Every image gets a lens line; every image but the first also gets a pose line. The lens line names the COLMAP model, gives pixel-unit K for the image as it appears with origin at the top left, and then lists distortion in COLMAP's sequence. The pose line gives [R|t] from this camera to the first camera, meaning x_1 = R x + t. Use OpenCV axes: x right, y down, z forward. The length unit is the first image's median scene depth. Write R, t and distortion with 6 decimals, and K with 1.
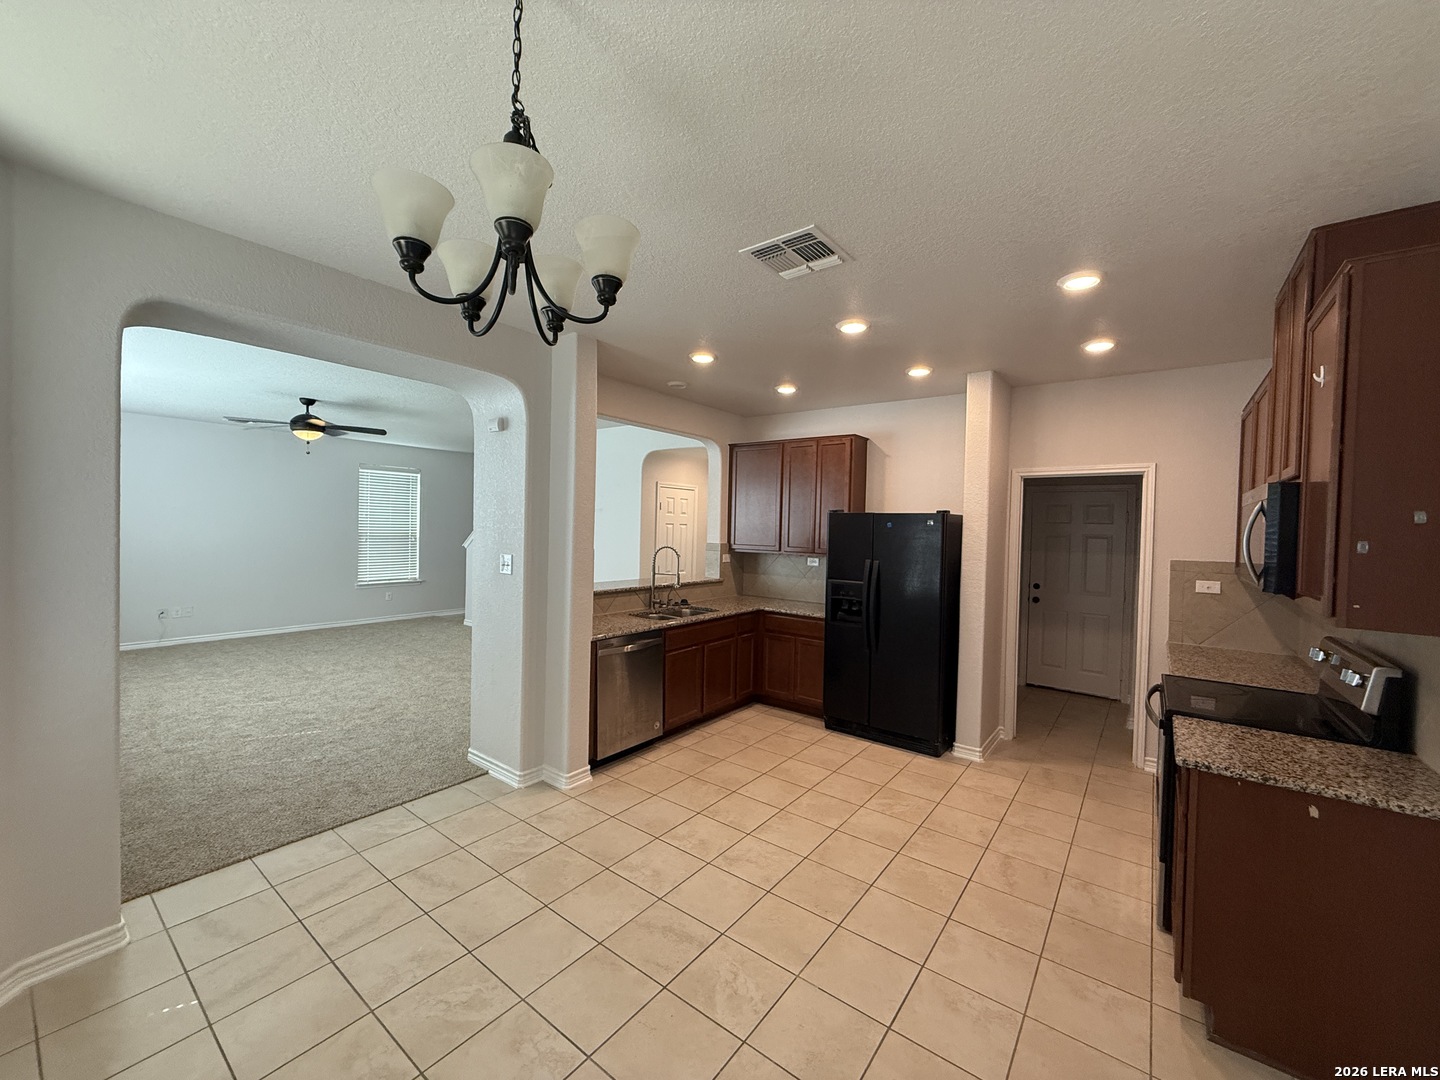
lens RADIAL K [[581.3, 0, 718.9], [0, 581.3, 538.4], [0, 0, 1]] dist [0.000613, 0.000691]
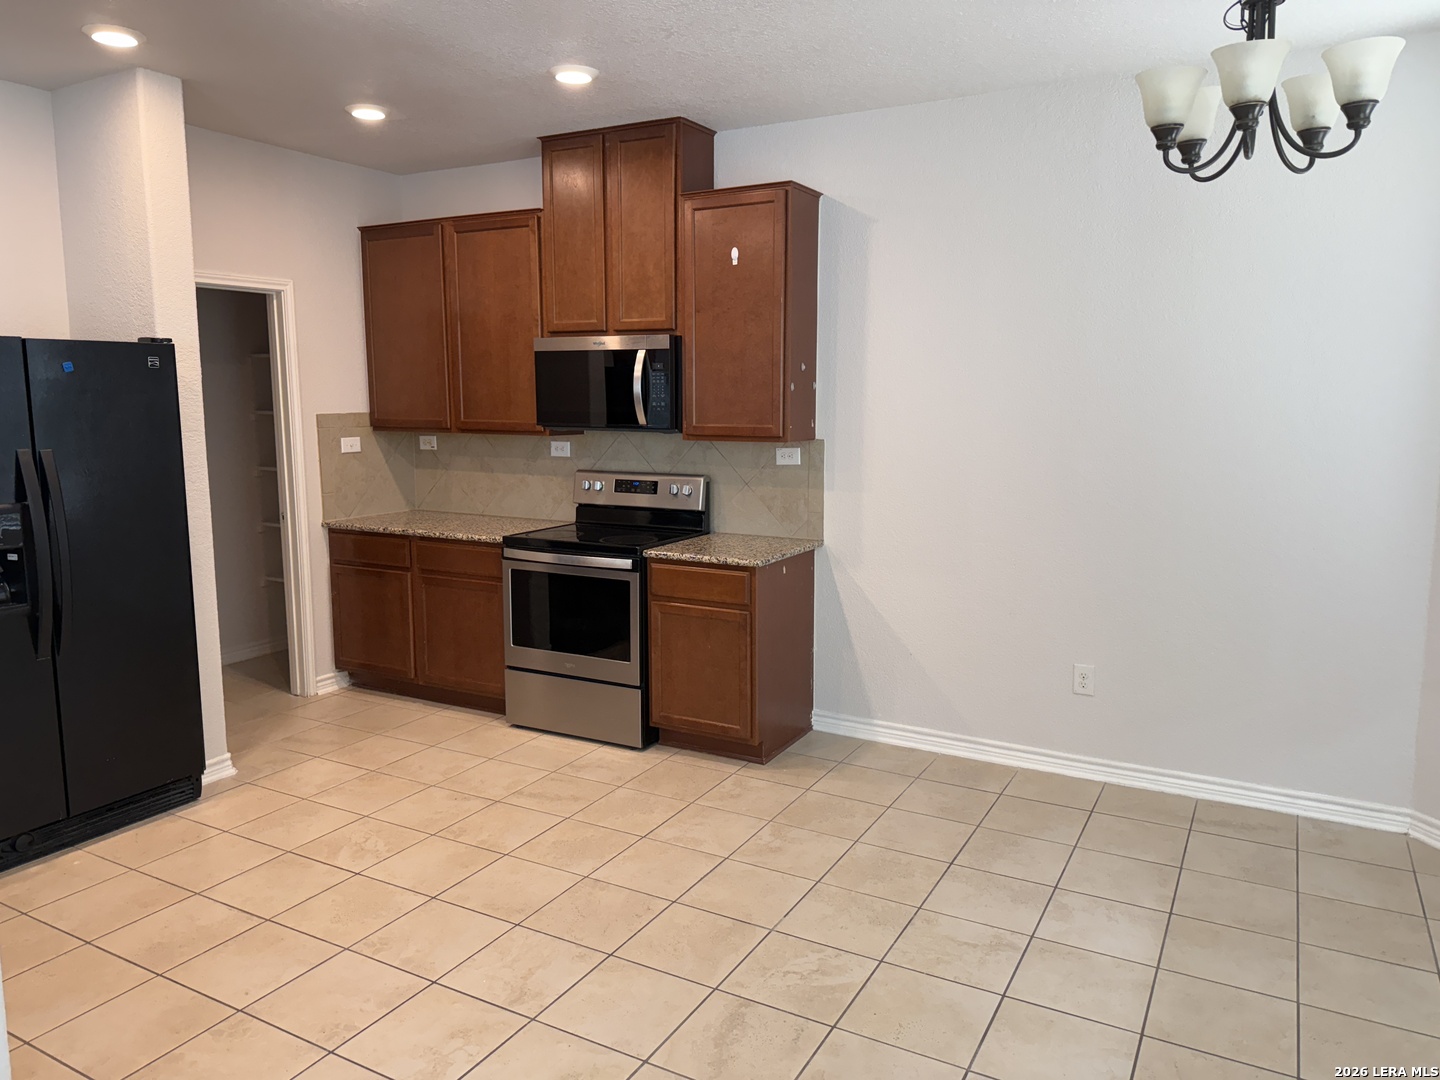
lens RADIAL K [[1008.8, 0, 723.5], [0, 1008.8, 528.9], [0, 0, 1]] dist [0.064797, -0.076679]
pose [[-0.140937, -0.155887, 0.977669, -0.757599], [0.024620, 0.986668, 0.160871, -0.019108], [-0.989712, 0.046743, -0.135220, 0.809483]]
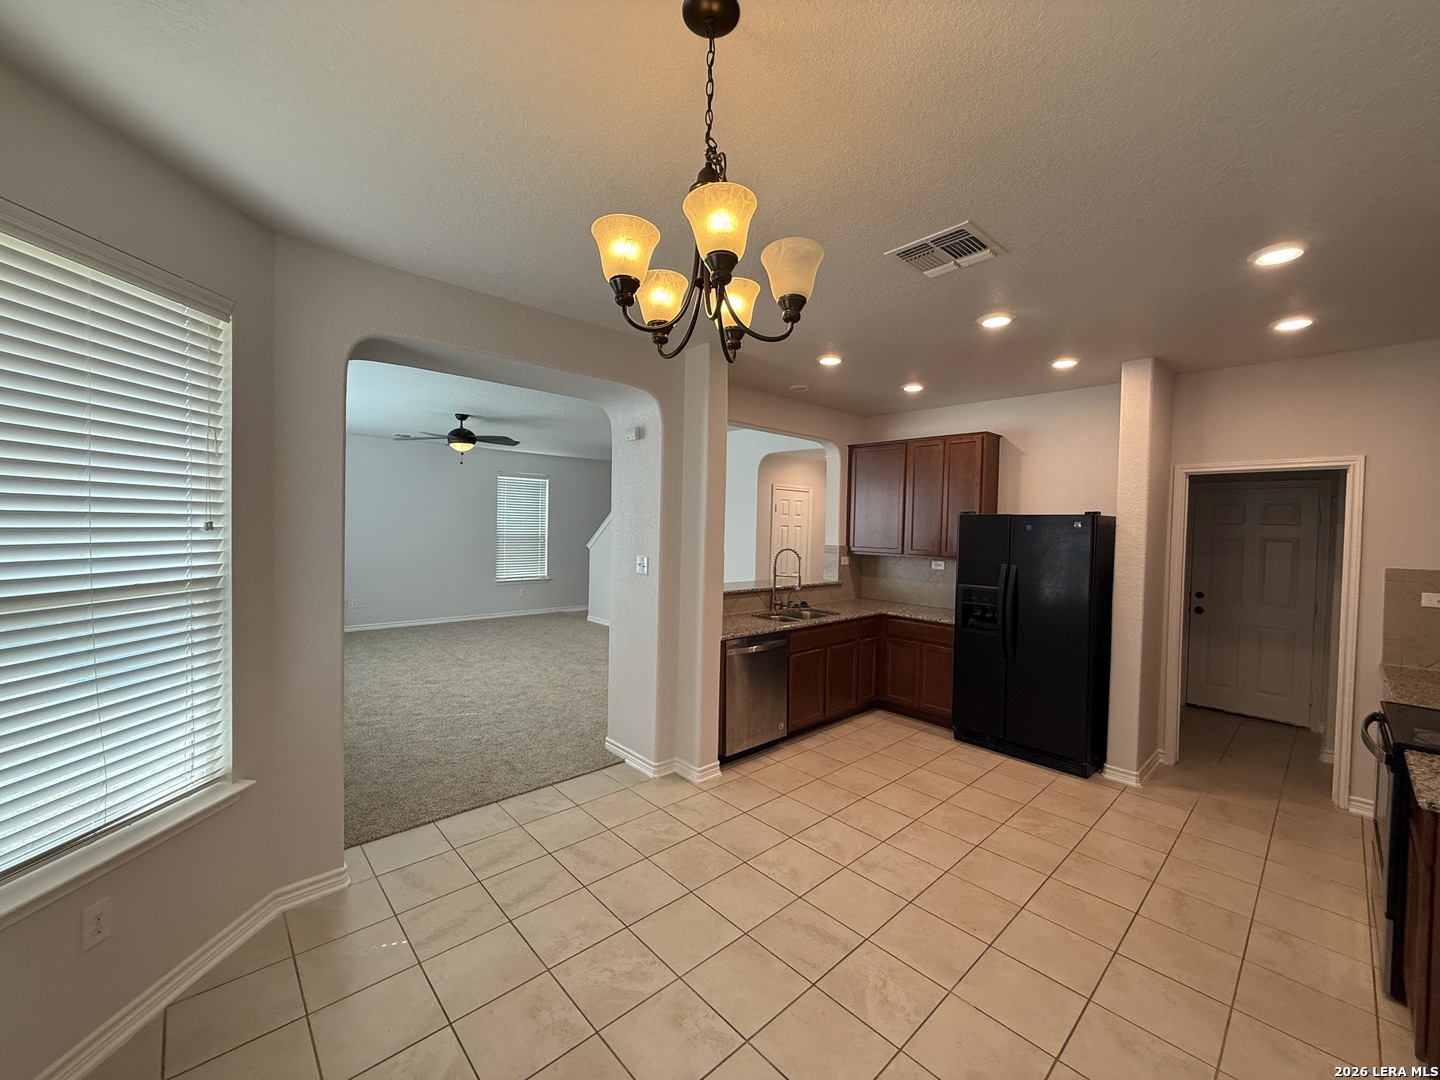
lens RADIAL K [[581.3, 0, 717.9], [0, 581.3, 538.5], [0, 0, 1]] dist [0.000613, 0.000691]
pose [[0.984677, 0.002138, -0.174373, -0.051814], [-0.002284, 0.999997, -0.000640, -0.004424], [0.174371, 0.001029, 0.984680, -0.019889]]
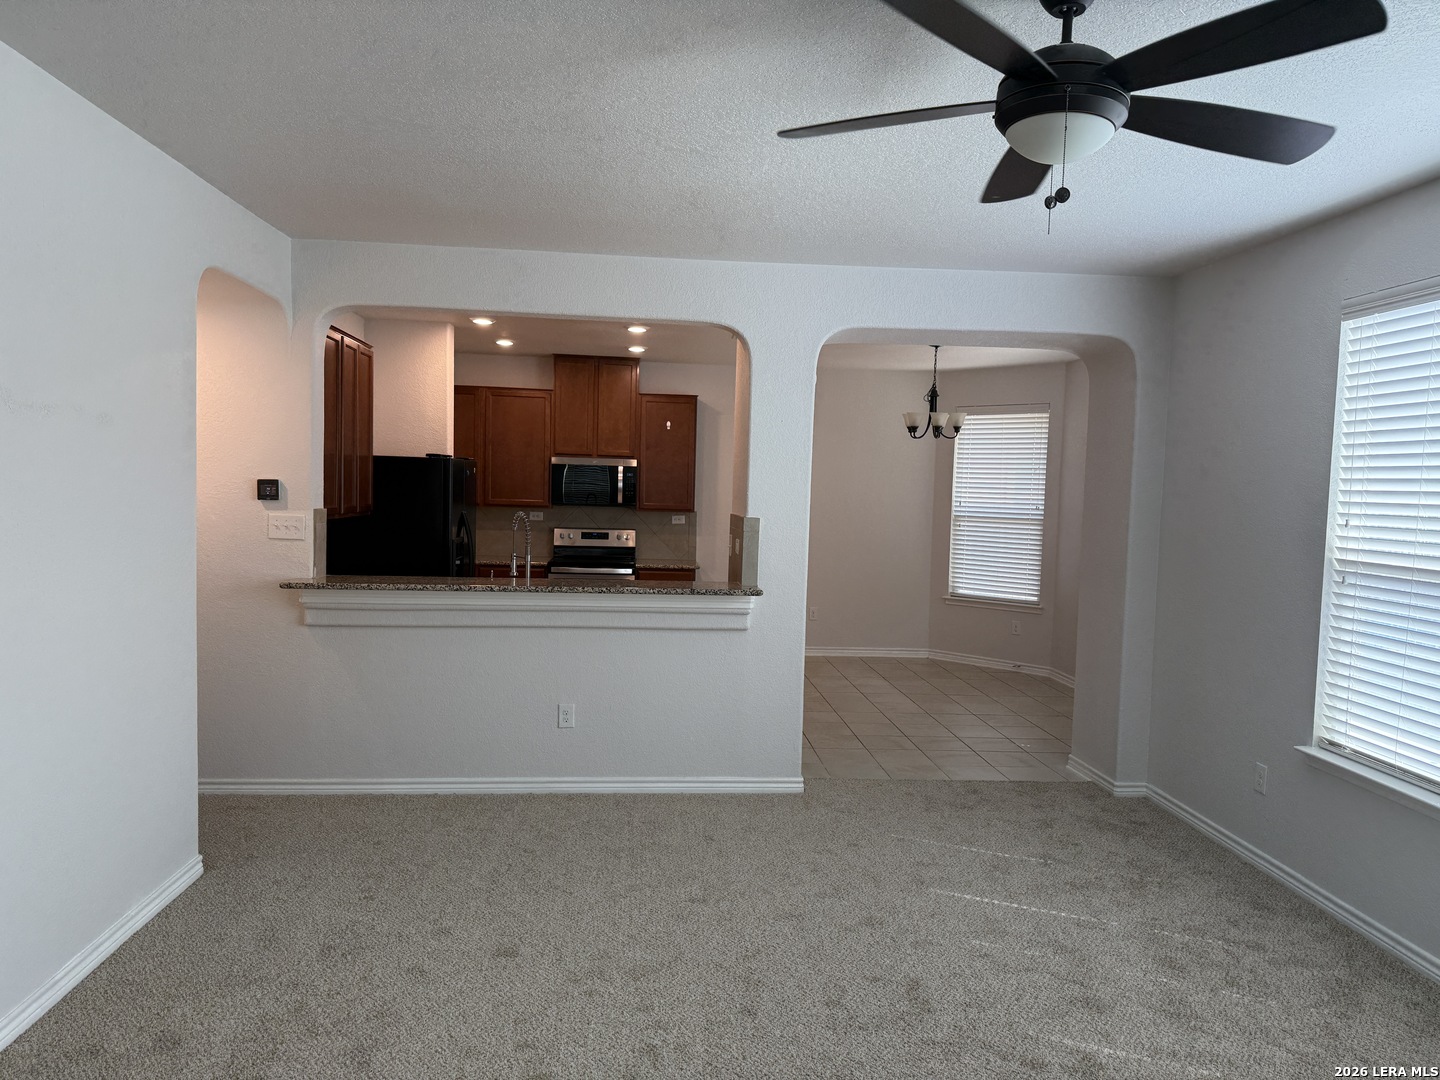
lens RADIAL K [[1008.8, 0, 719.4], [0, 1008.8, 543.0], [0, 0, 1]] dist [0.064797, -0.076679]
pose [[-0.652448, -0.088171, 0.752687, -1.418628], [-0.021715, 0.994976, 0.097729, -0.086344], [-0.757523, 0.047418, -0.651085, 1.948010]]
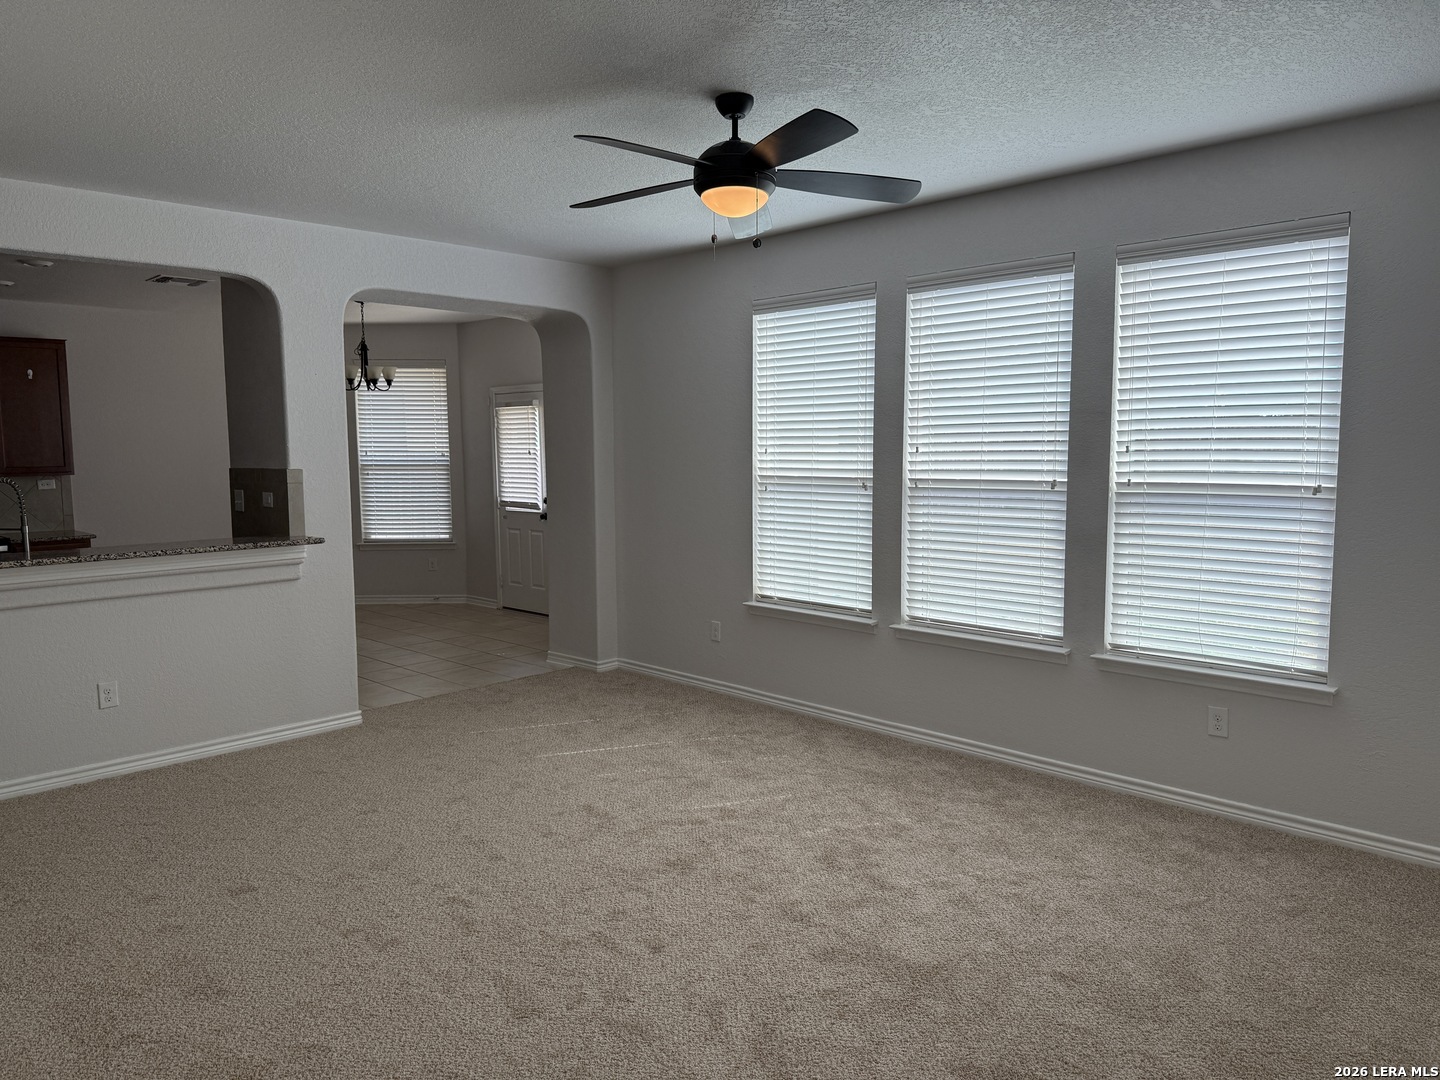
lens RADIAL K [[1008.8, 0, 719.4], [0, 1008.8, 546.0], [0, 0, 1]] dist [0.064797, -0.076679]
pose [[-0.988920, -0.033510, 0.144617, -1.236004], [-0.013667, 0.990604, 0.136080, -0.084429], [-0.147818, 0.132596, -0.980086, 2.291721]]
